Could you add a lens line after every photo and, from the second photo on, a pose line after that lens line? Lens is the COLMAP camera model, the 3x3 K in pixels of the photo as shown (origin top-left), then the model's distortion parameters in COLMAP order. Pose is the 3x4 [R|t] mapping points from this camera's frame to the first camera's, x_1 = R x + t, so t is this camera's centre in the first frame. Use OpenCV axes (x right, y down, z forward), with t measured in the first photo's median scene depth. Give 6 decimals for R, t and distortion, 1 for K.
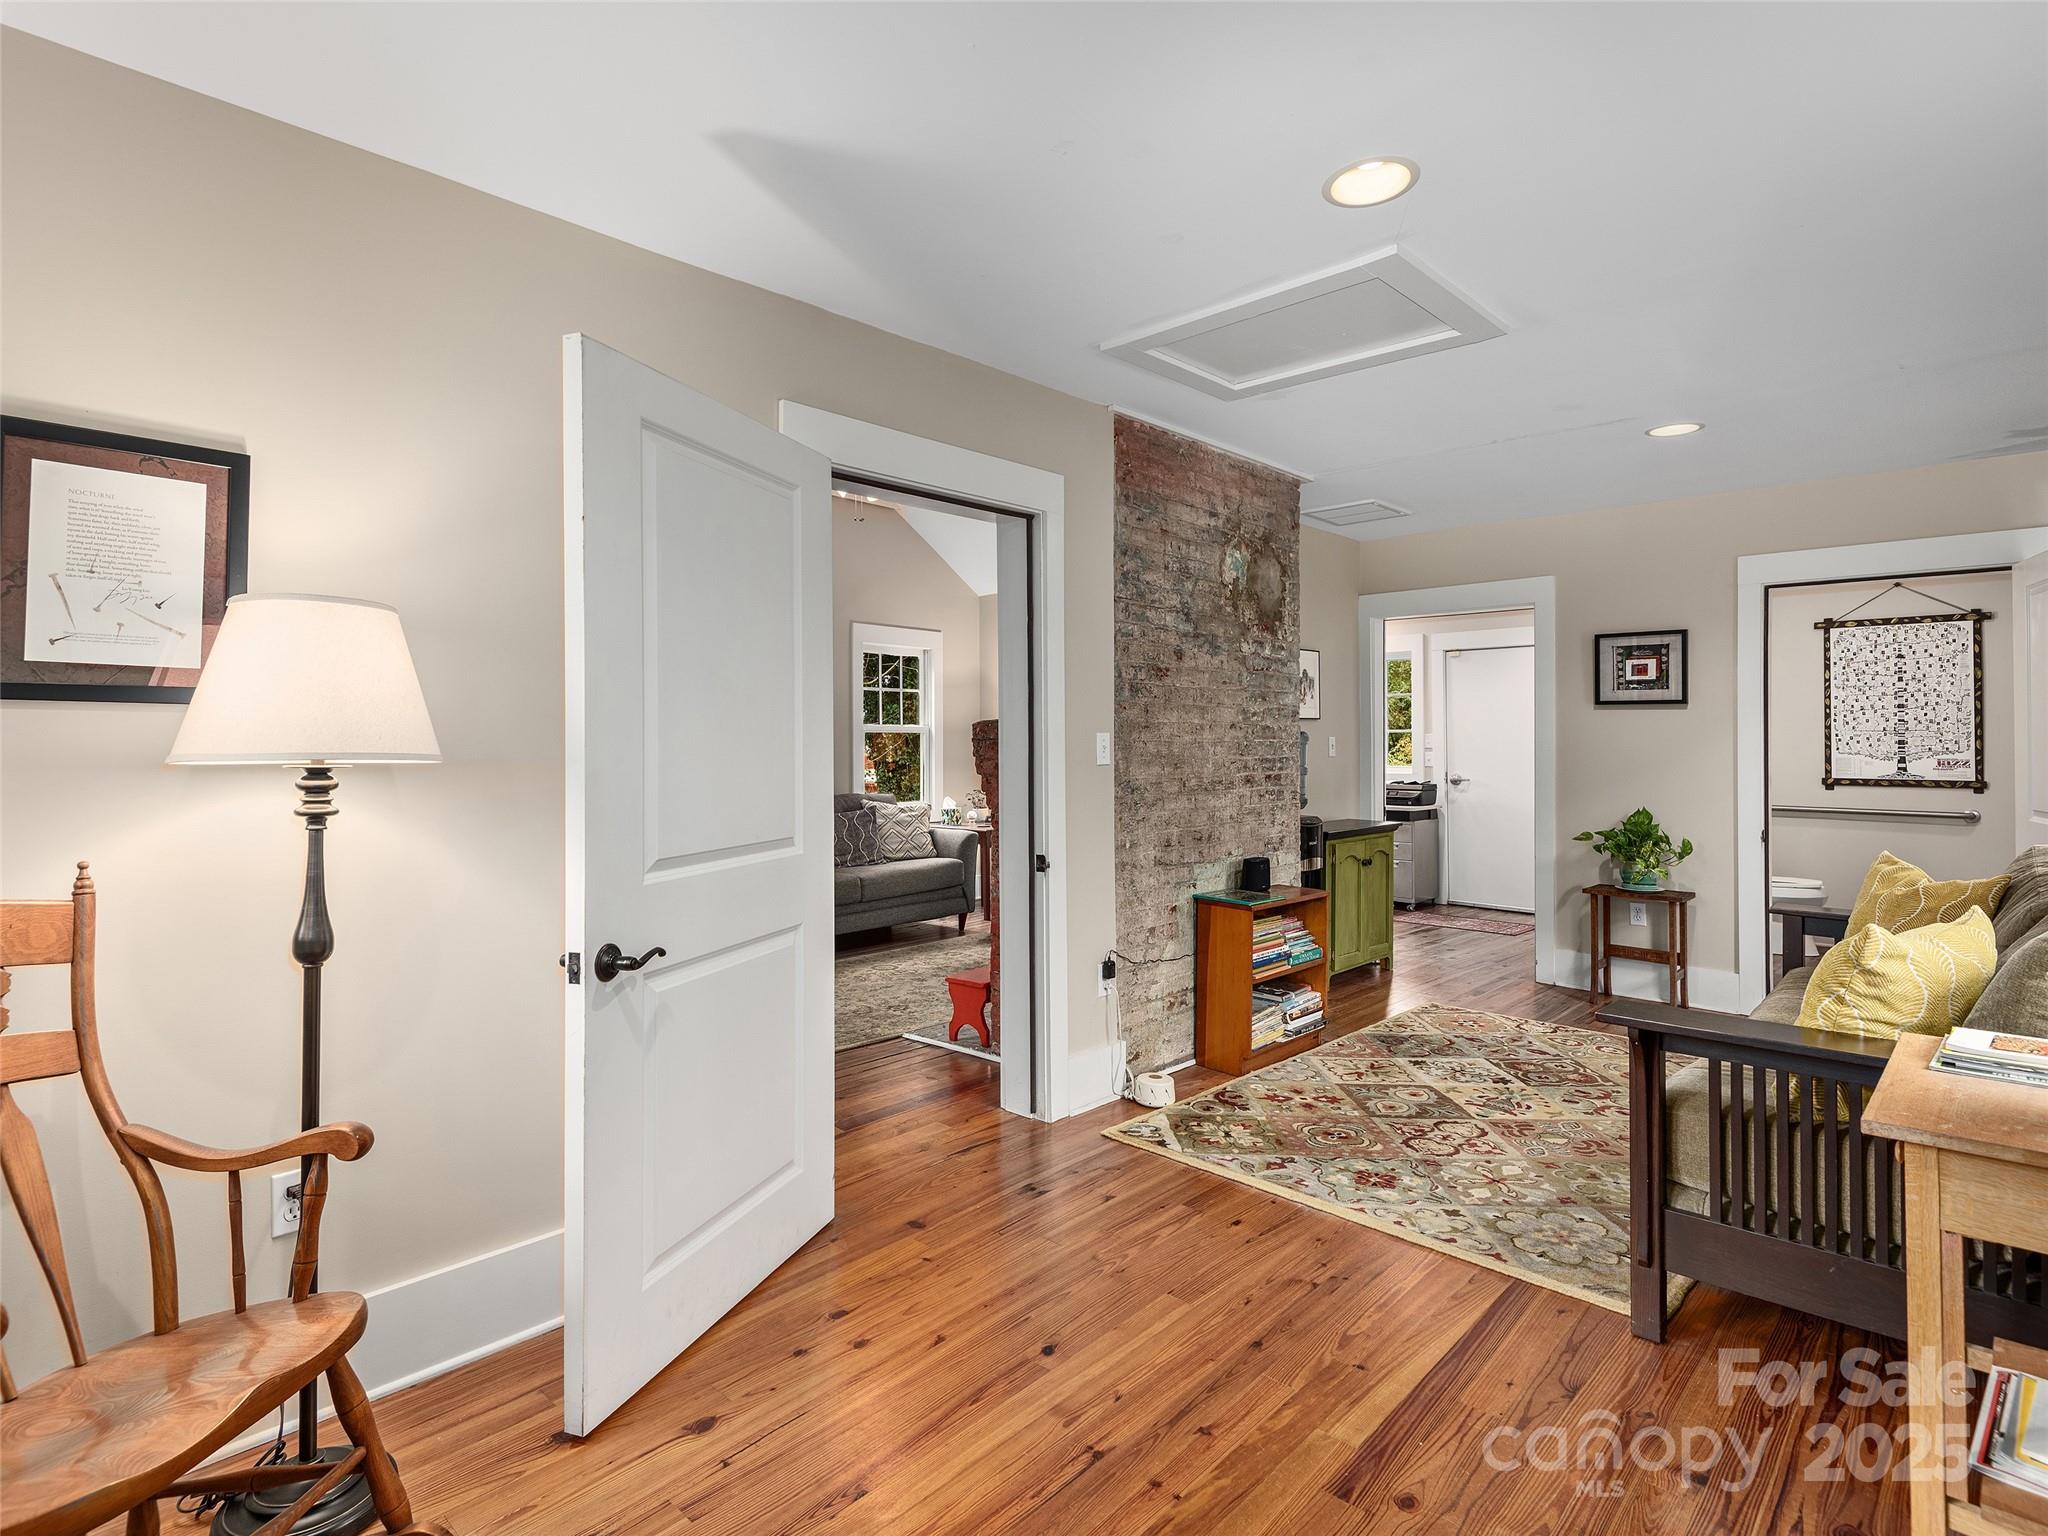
lens RADIAL K [[1059.8, 0, 1035.0], [0, 1059.8, 753.3], [0, 0, 1]] dist [0.002041, -0.003720]
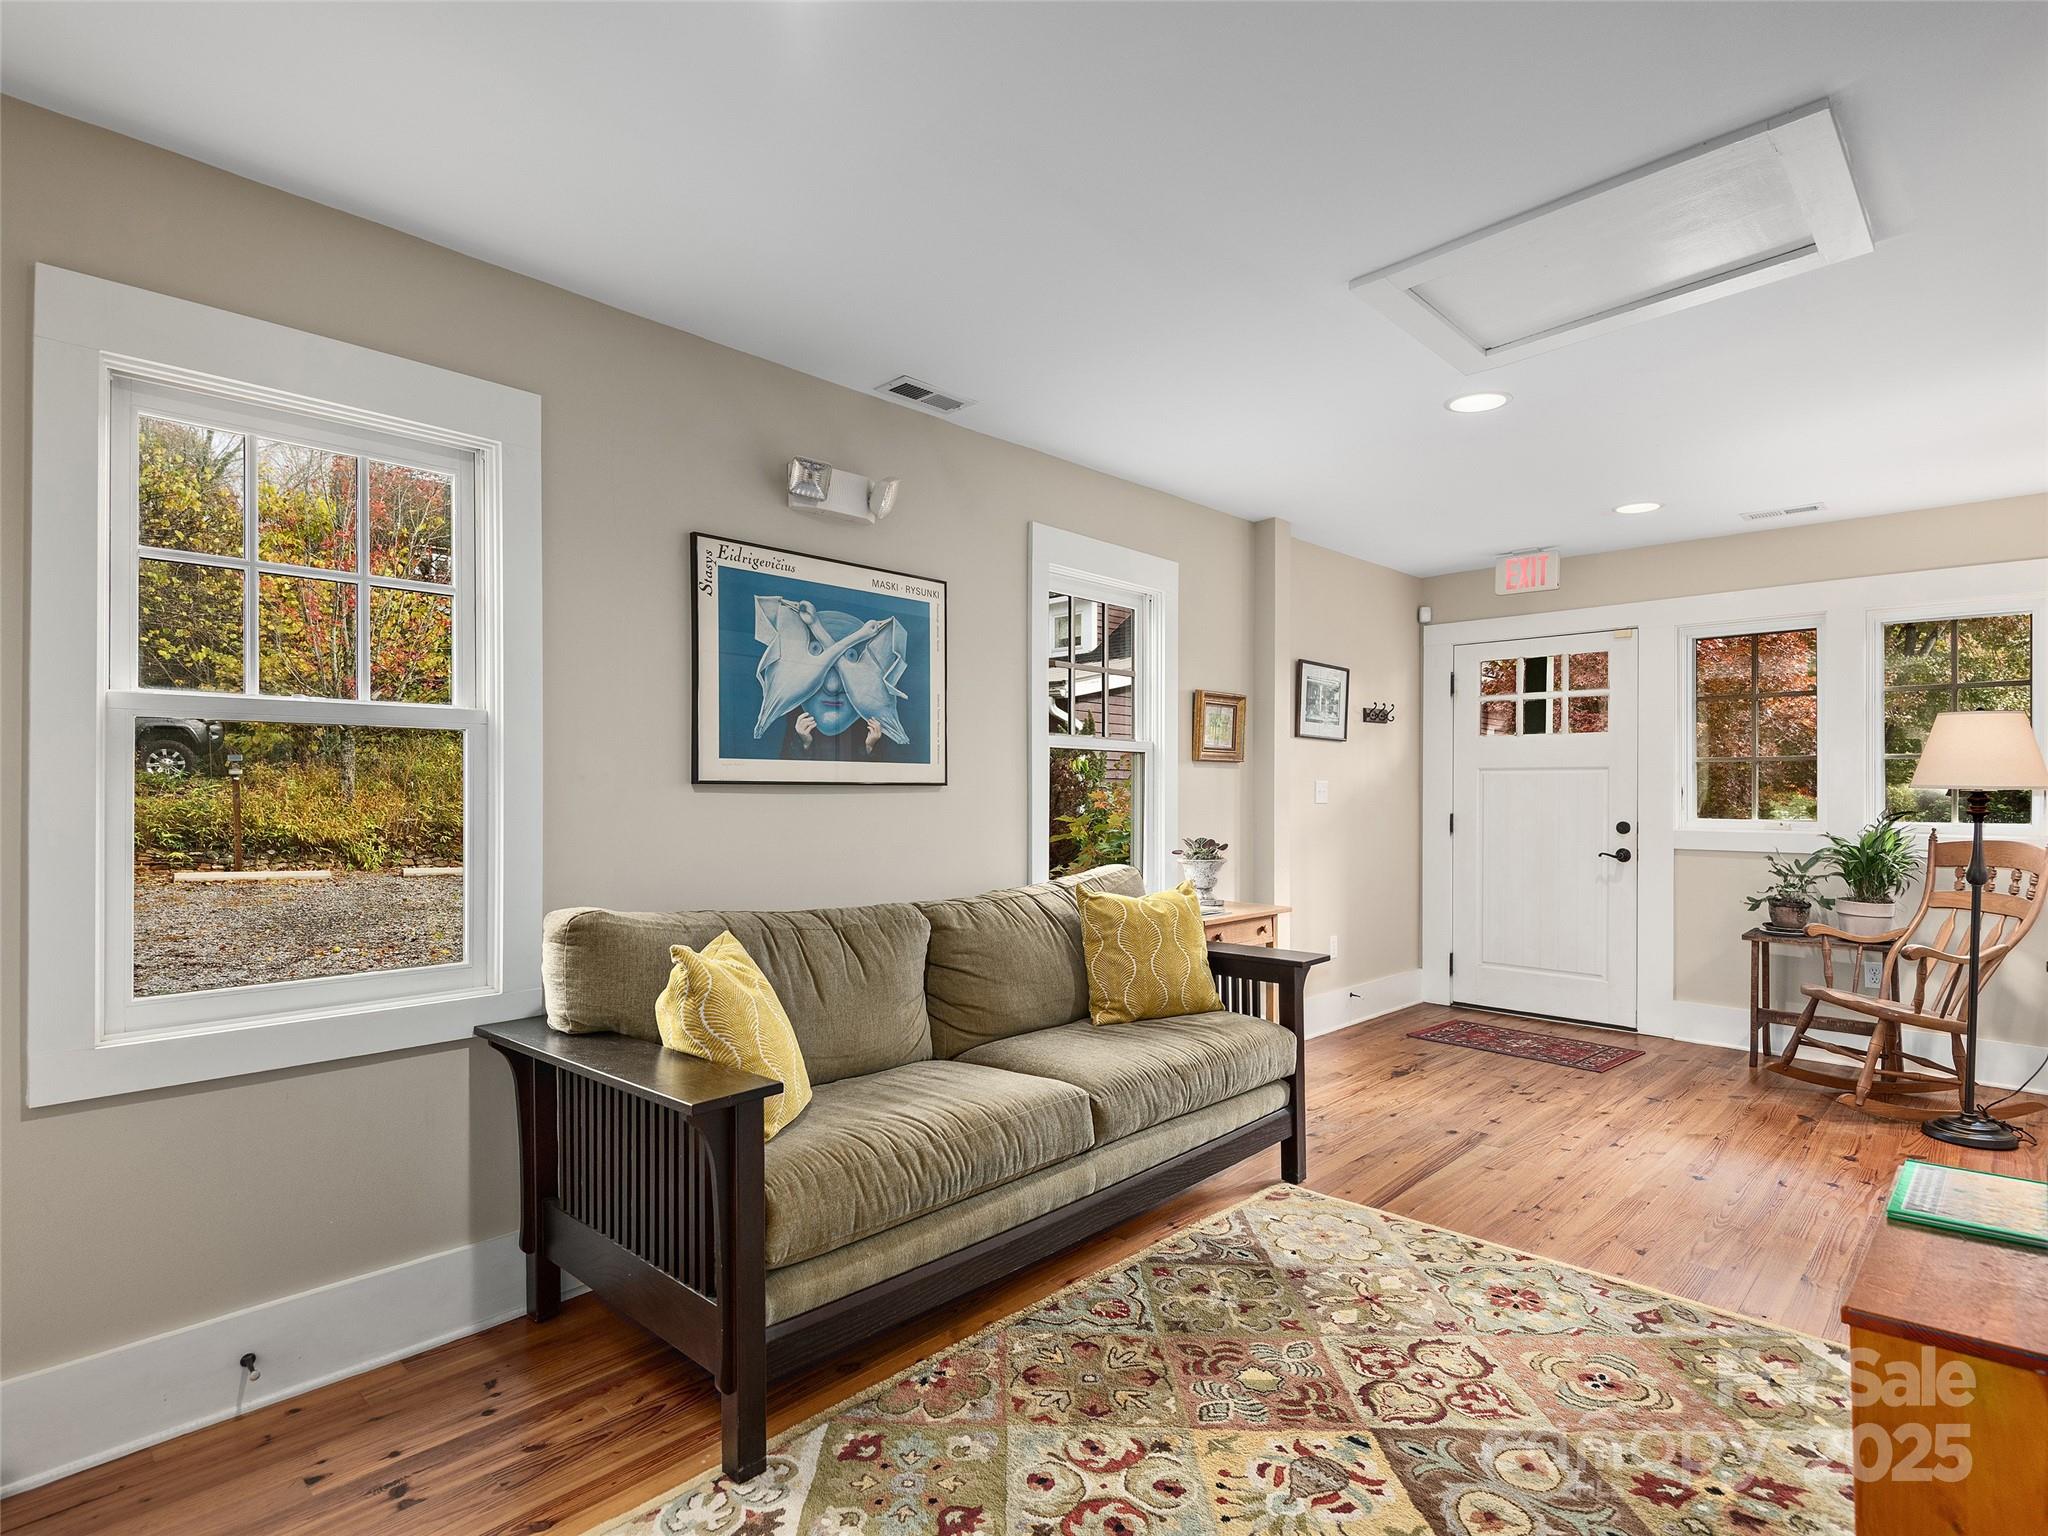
lens RADIAL K [[1059.8, 0, 1023.8], [0, 1059.8, 776.0], [0, 0, 1]] dist [0.002041, -0.003720]
pose [[-0.999933, 0.000690, 0.011580, 0.654352], [0.000675, 0.999999, -0.001300, -0.003907], [-0.011581, -0.001292, -0.999932, 1.725547]]
